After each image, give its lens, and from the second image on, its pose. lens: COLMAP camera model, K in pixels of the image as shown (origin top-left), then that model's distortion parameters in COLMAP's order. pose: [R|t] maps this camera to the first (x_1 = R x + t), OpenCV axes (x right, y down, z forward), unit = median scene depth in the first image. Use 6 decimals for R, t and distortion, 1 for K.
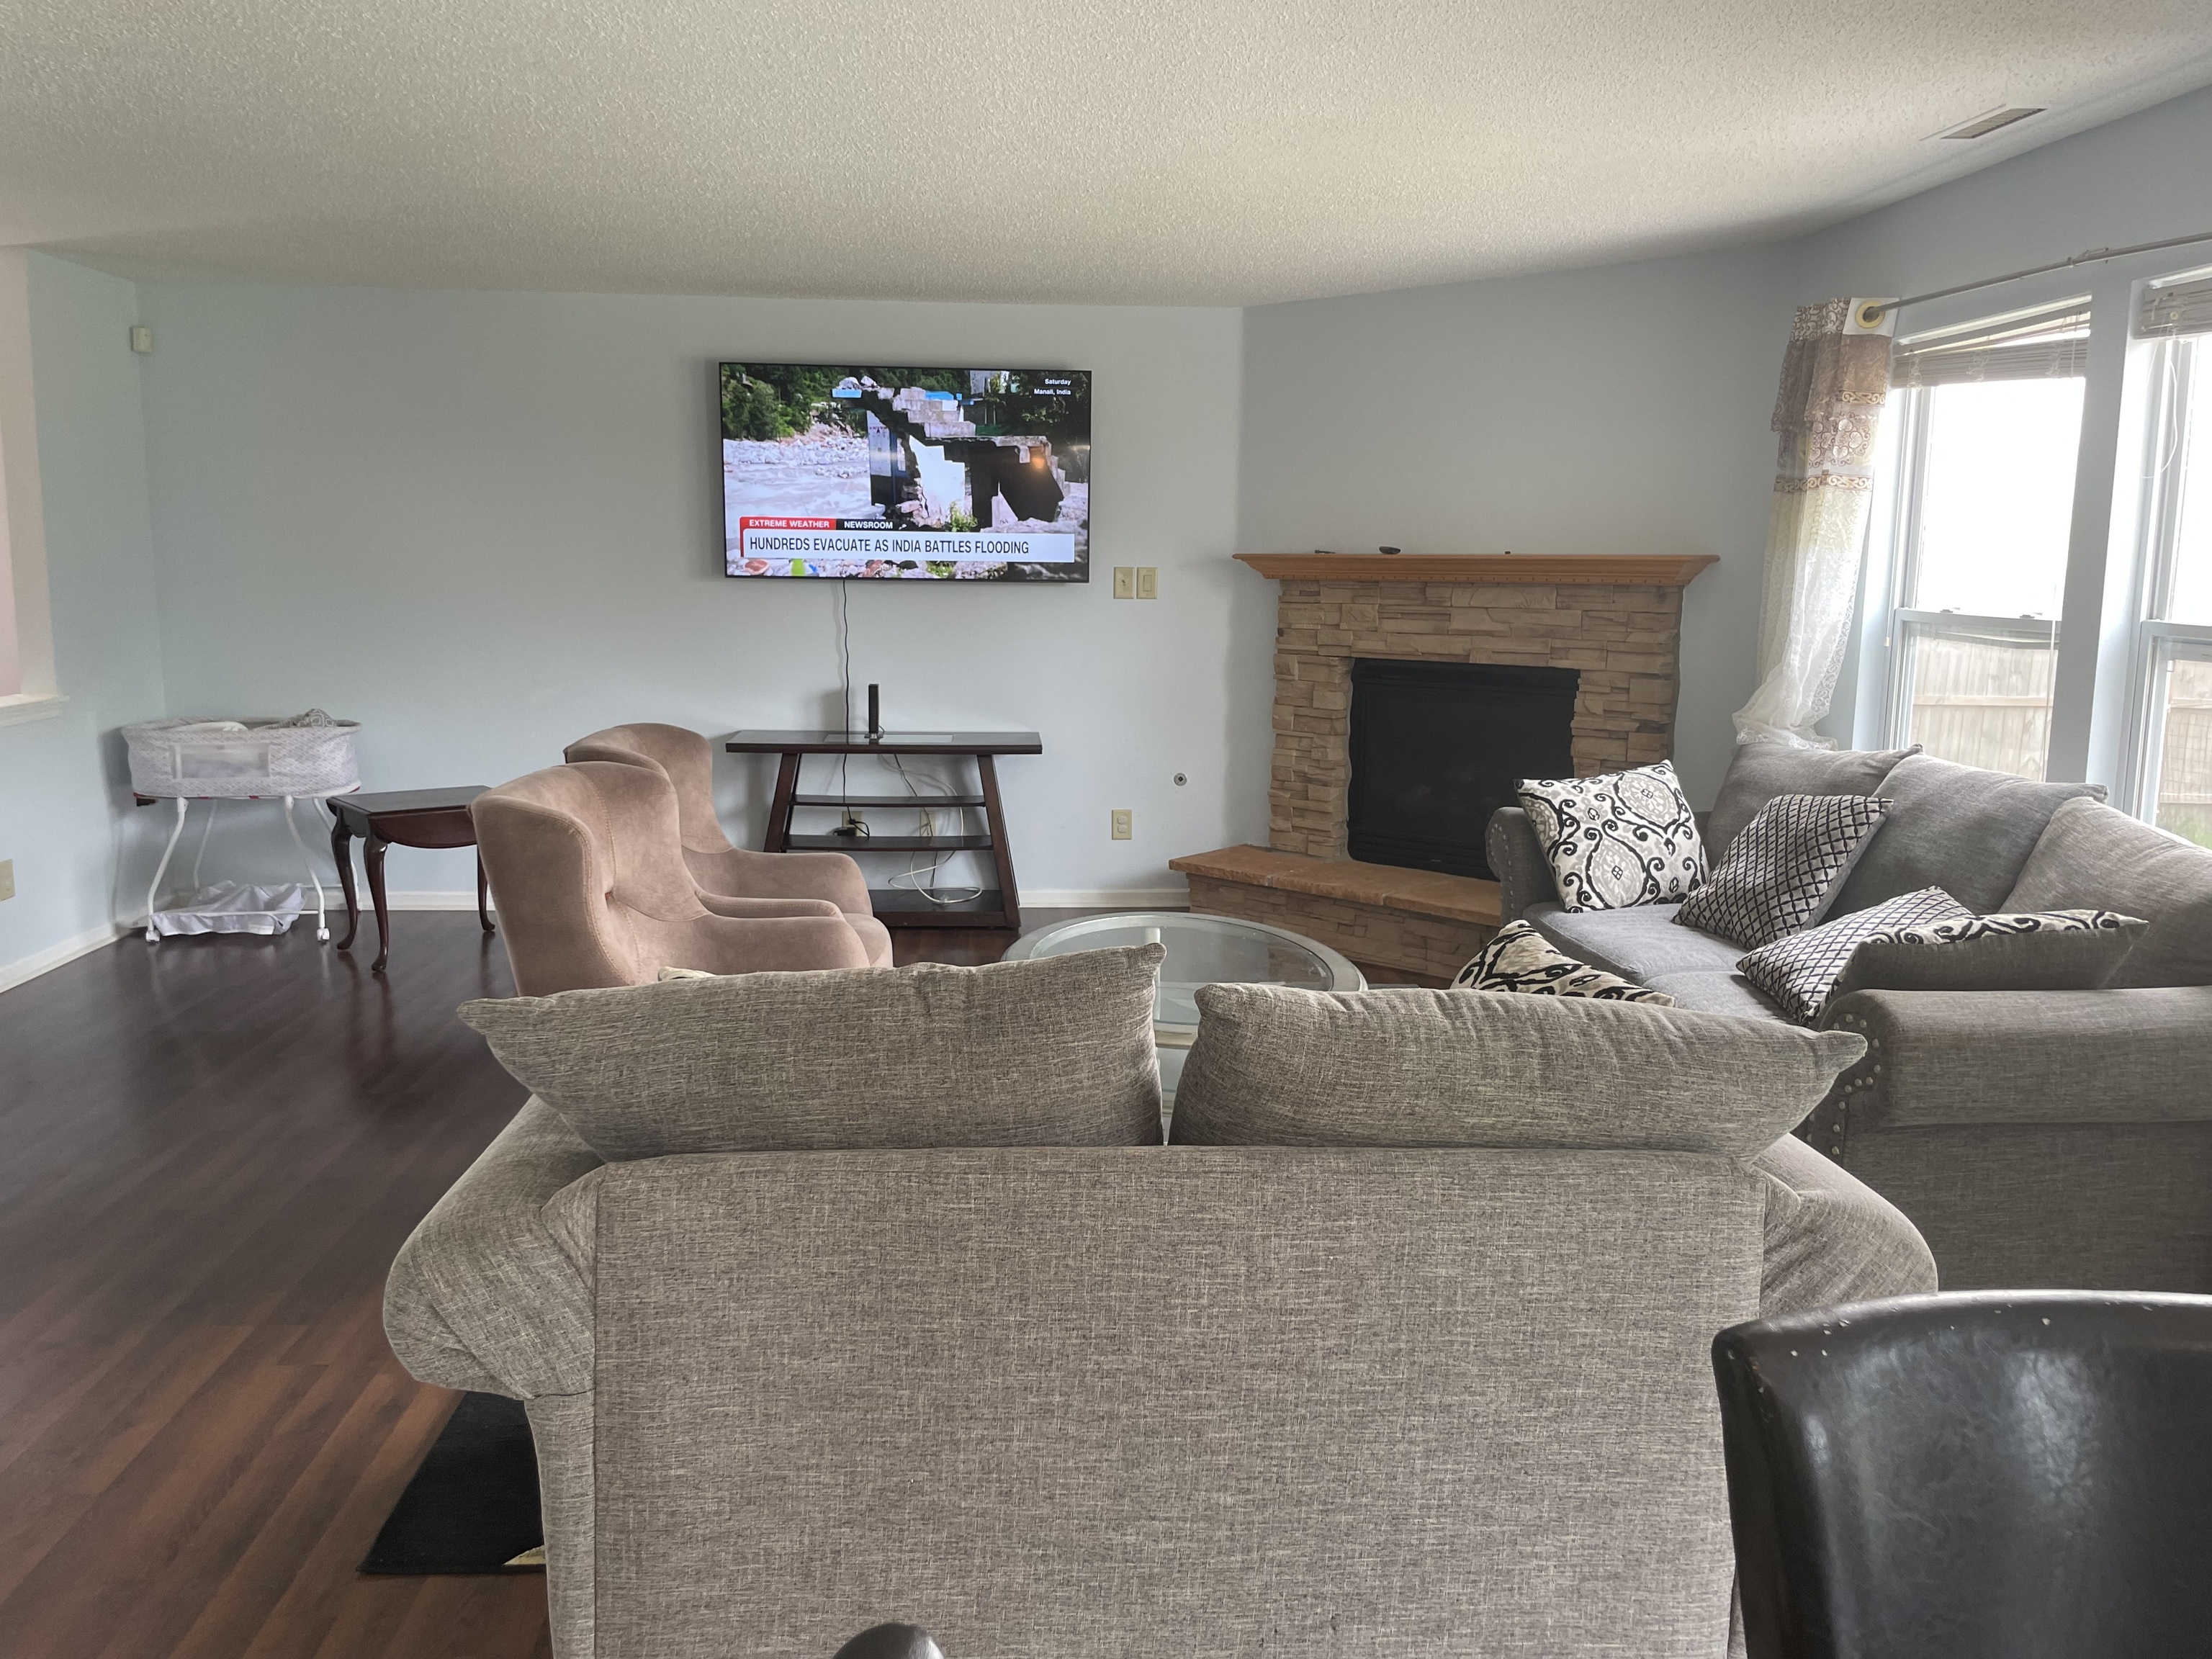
lens RADIAL K [[1673.2, 0, 1081.2], [0, 1673.2, 815.5], [0, 0, 1]] dist [0.091132, -0.114942]
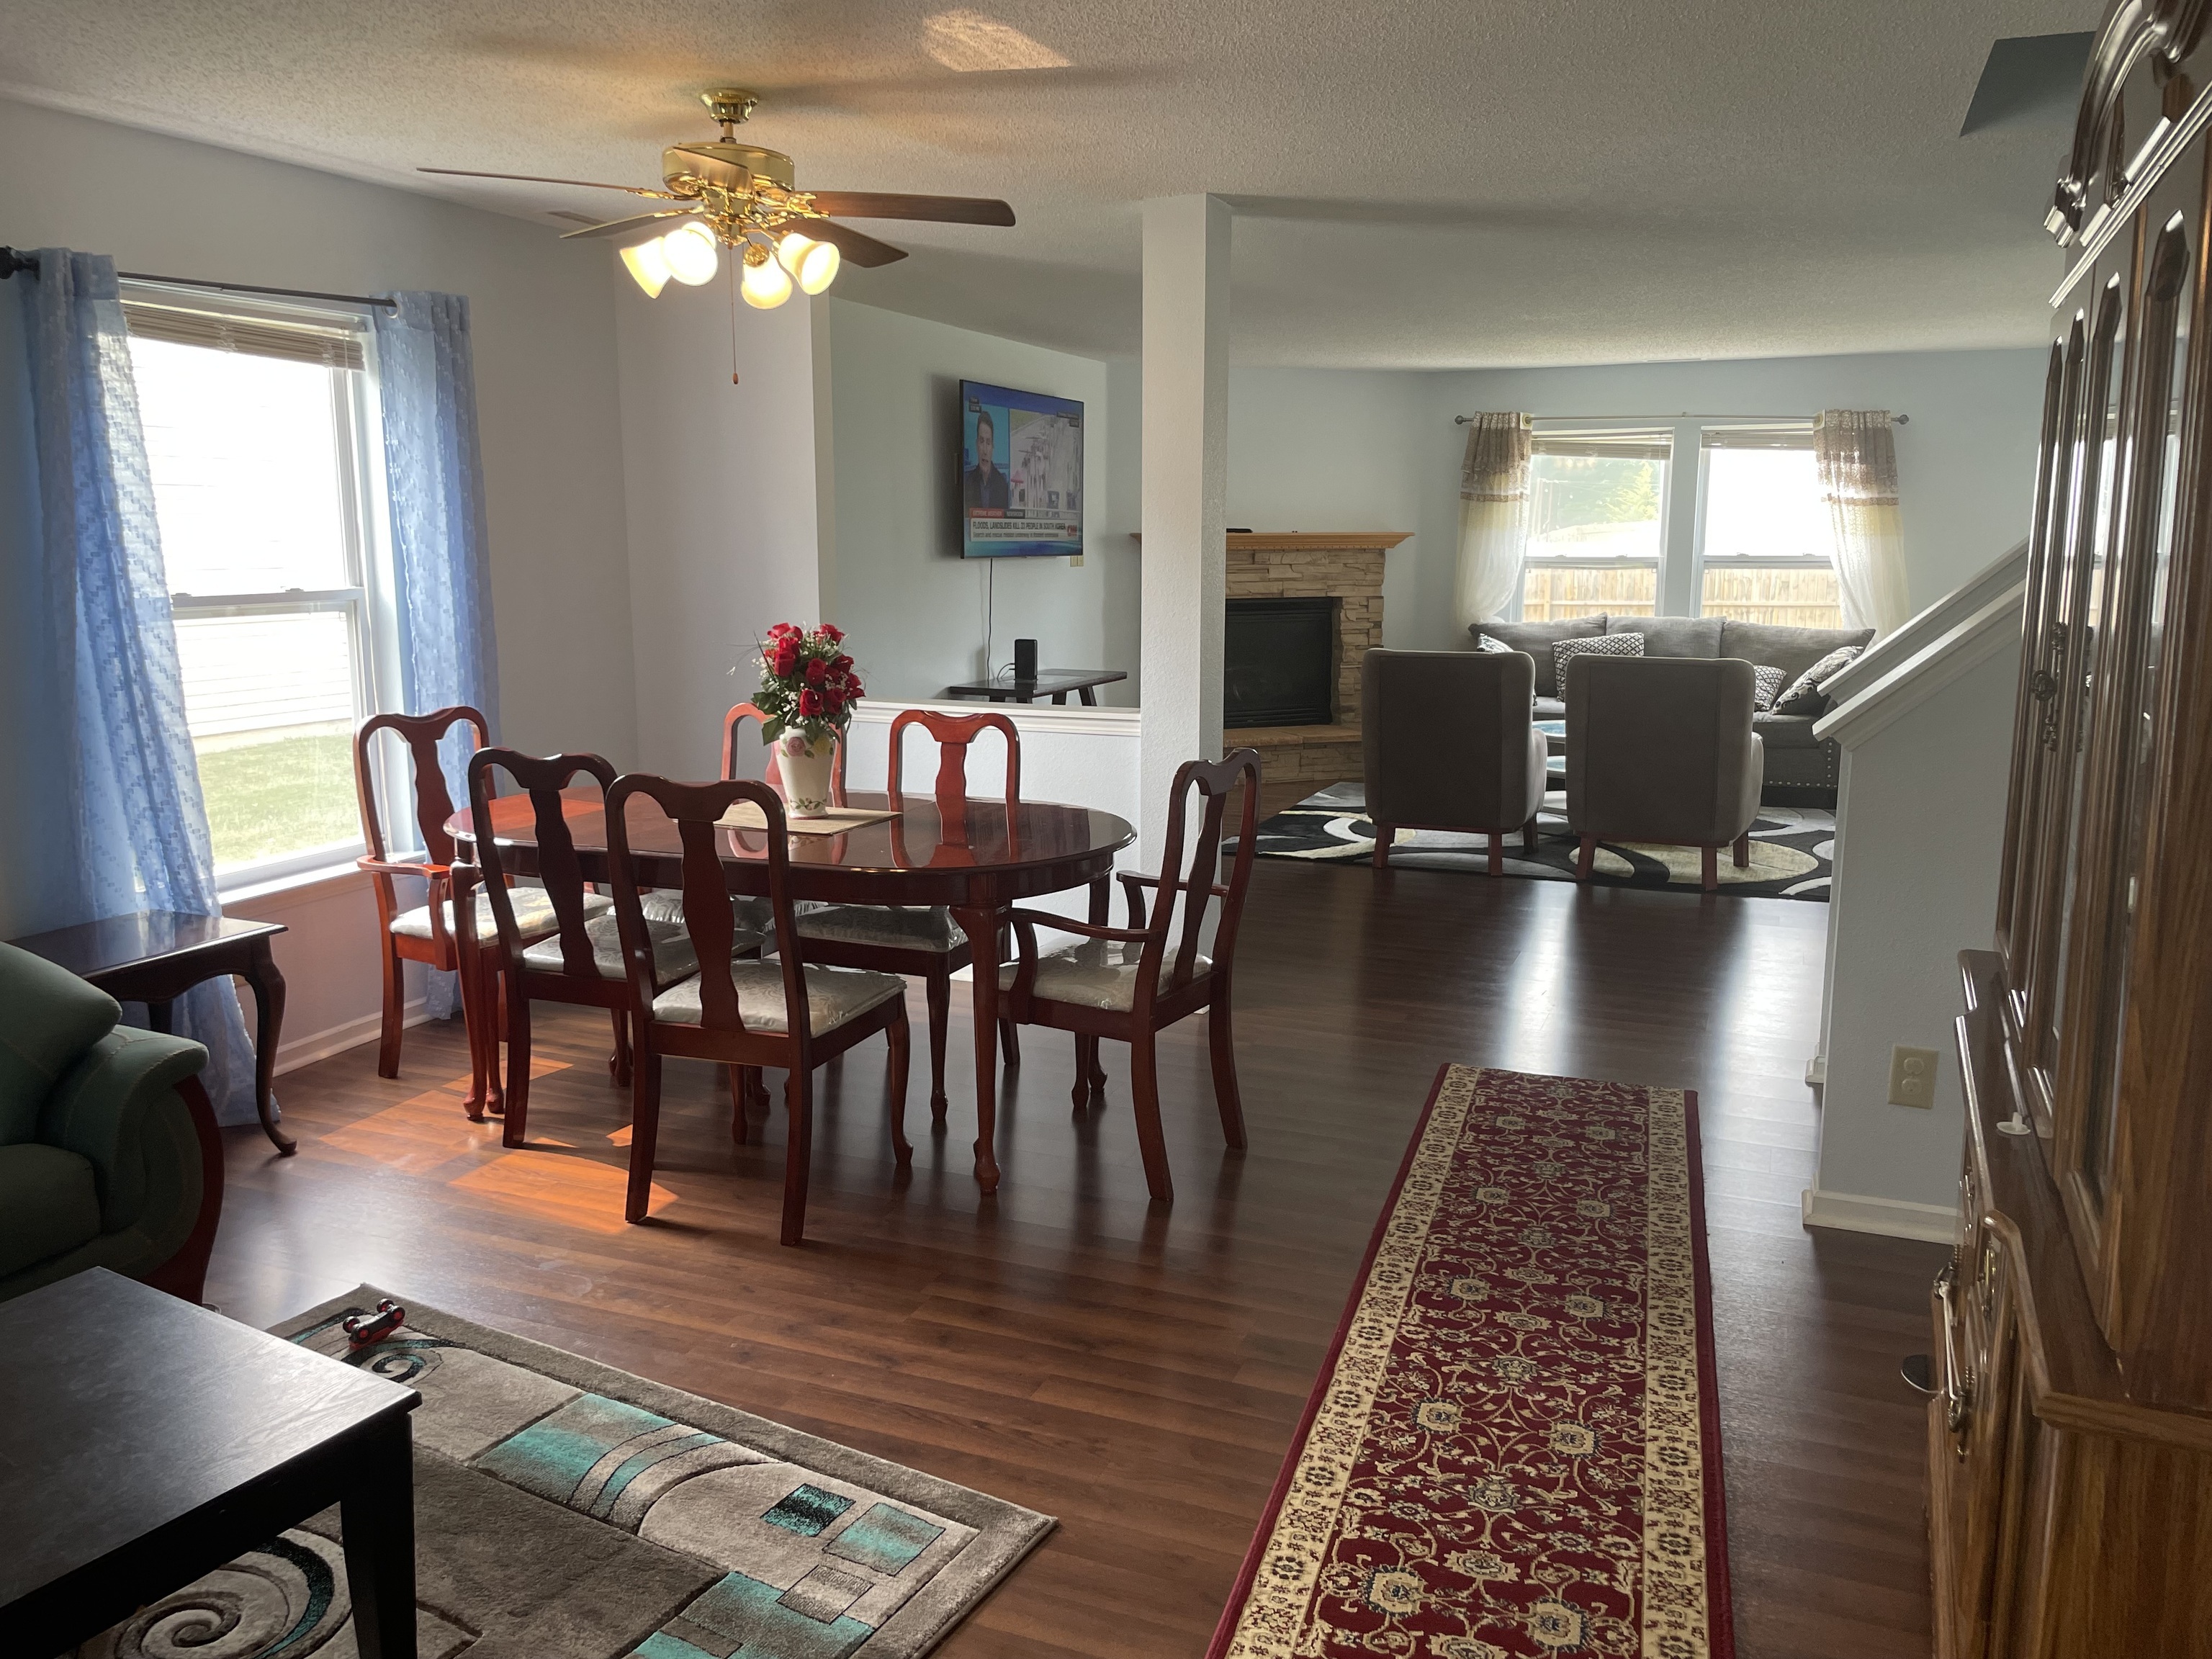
lens RADIAL K [[1673.2, 0, 1079.9], [0, 1673.2, 811.8], [0, 0, 1]] dist [0.091132, -0.114942]
pose [[0.448491, -0.157395, 0.879820, -1.756302], [0.142220, 0.984398, 0.103607, -0.104932], [-0.882400, 0.078661, 0.463878, 0.530746]]
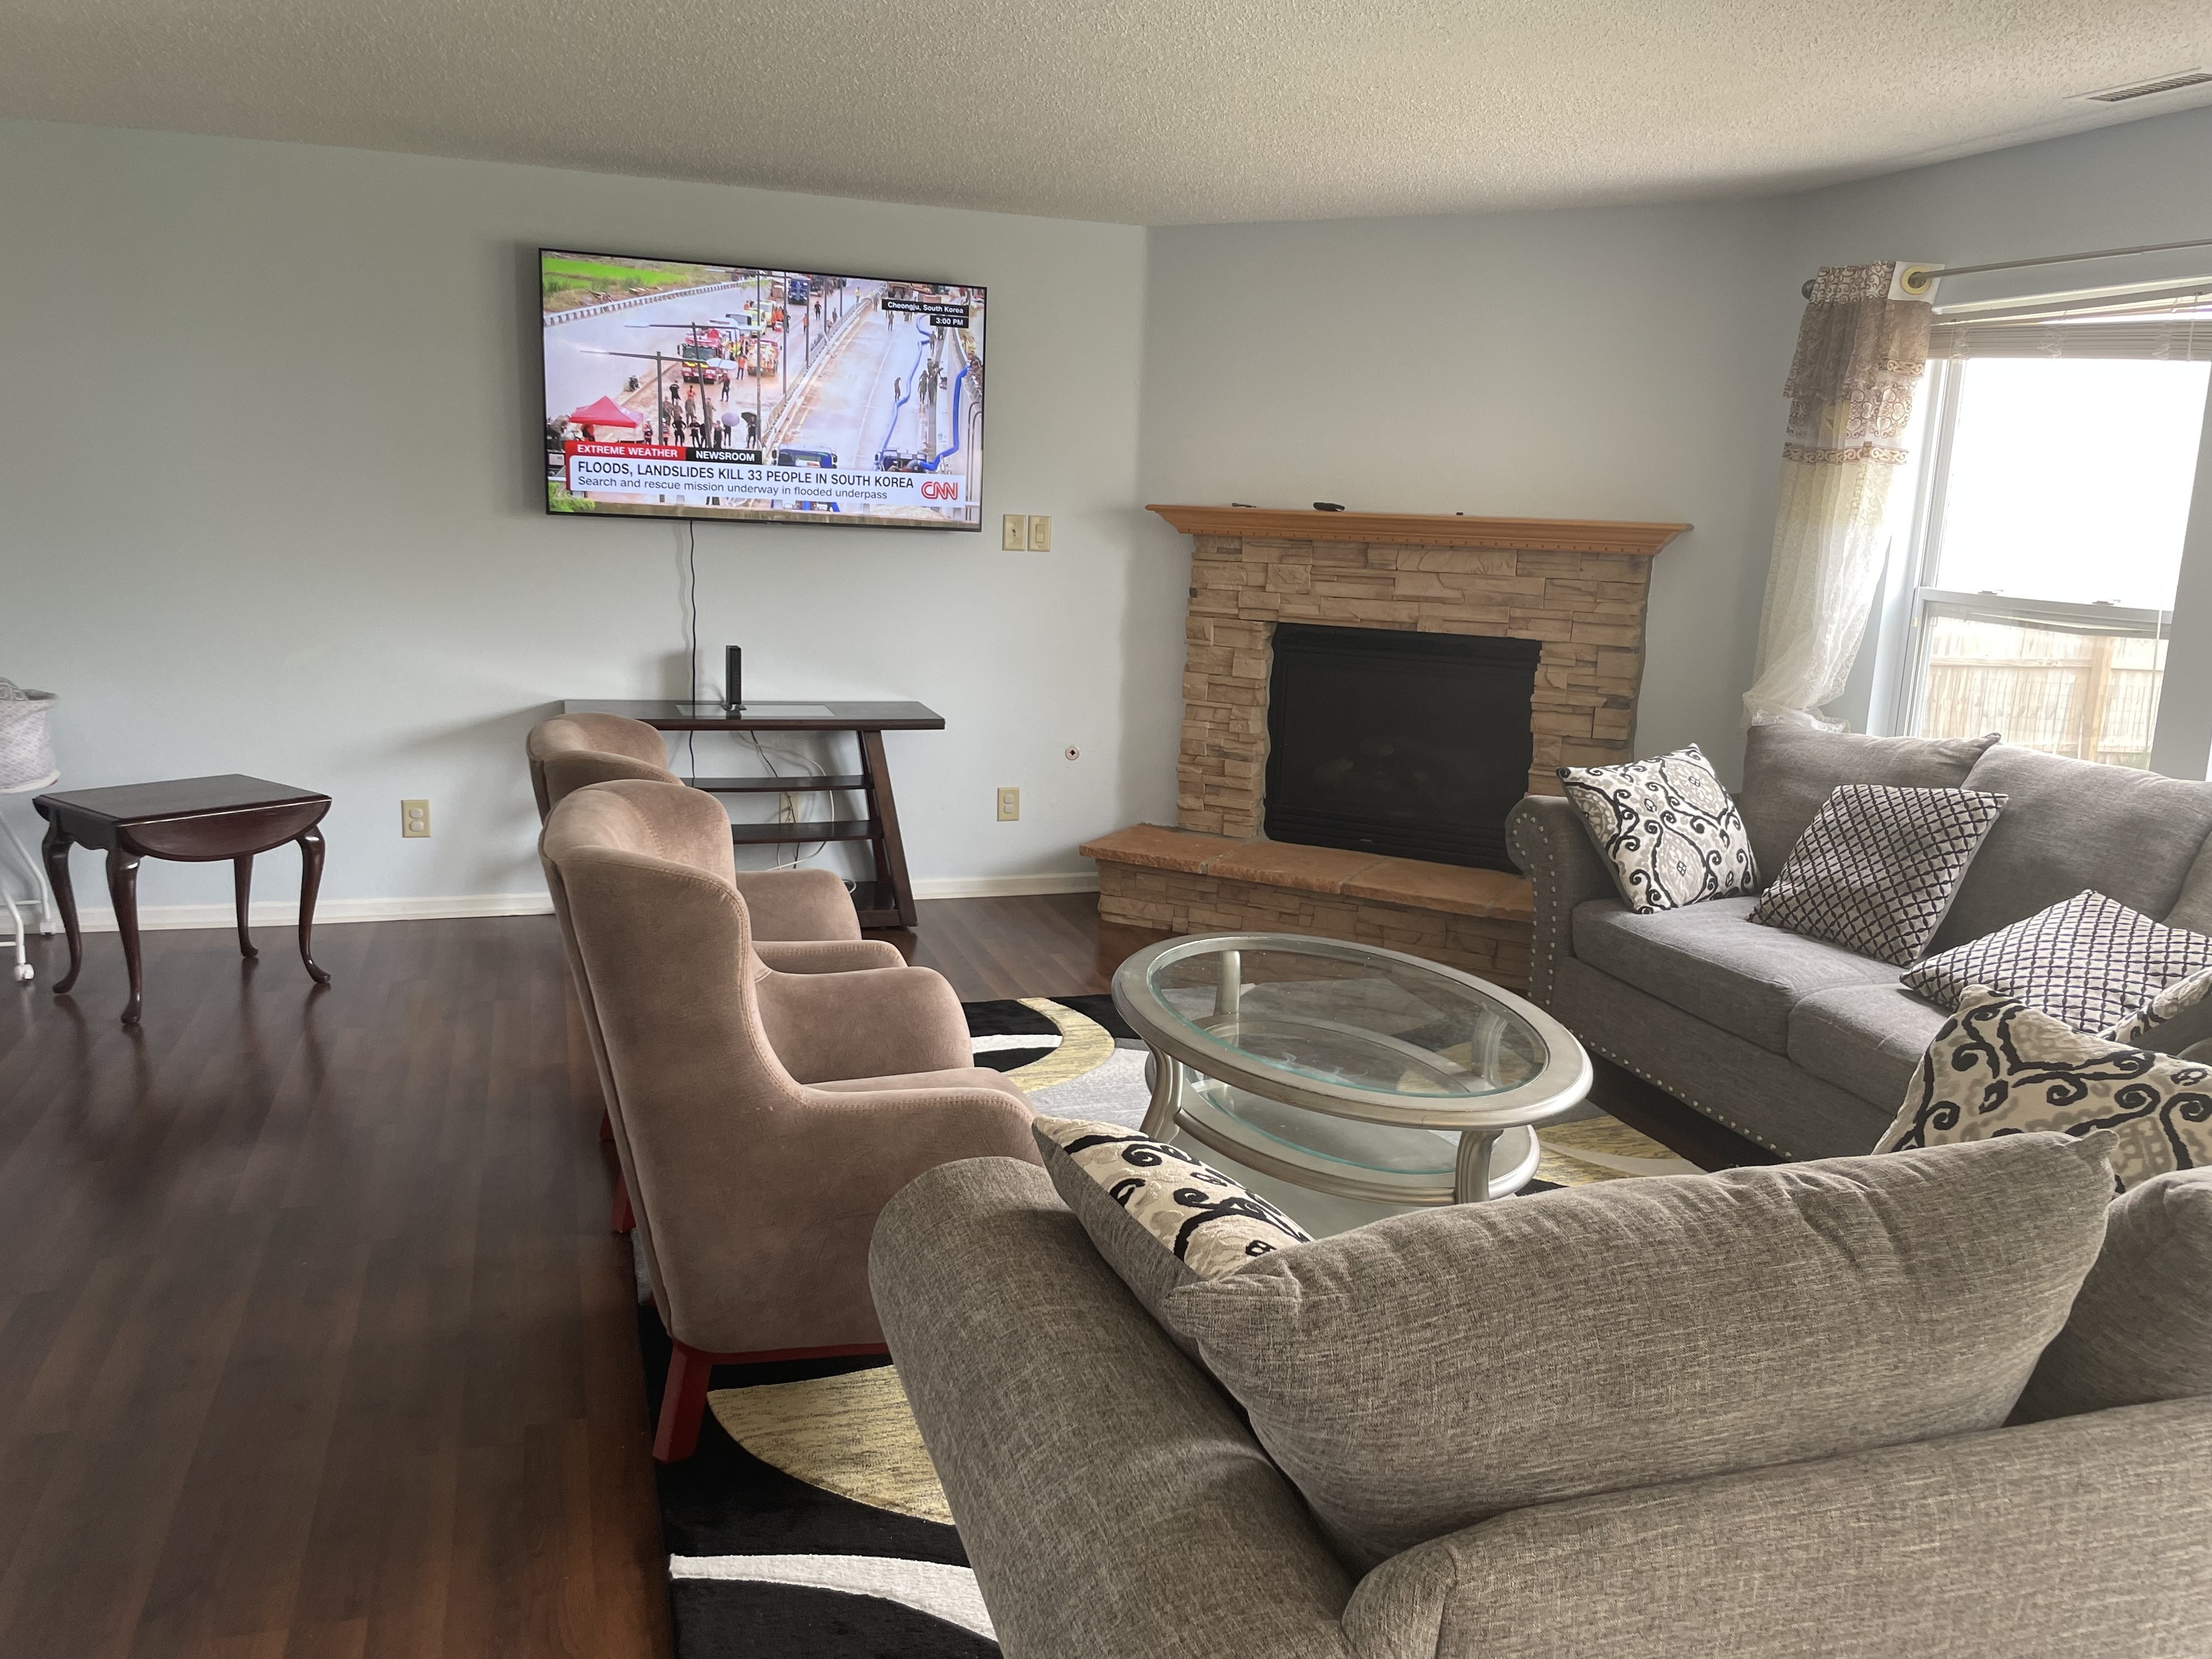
lens RADIAL K [[1673.2, 0, 1115.3], [0, 1673.2, 822.7], [0, 0, 1]] dist [0.091132, -0.114942]
pose [[0.965728, -0.021892, 0.258630, -0.223427], [0.010235, 0.998874, 0.046335, -0.037445], [-0.259353, -0.042100, 0.964865, 0.175653]]
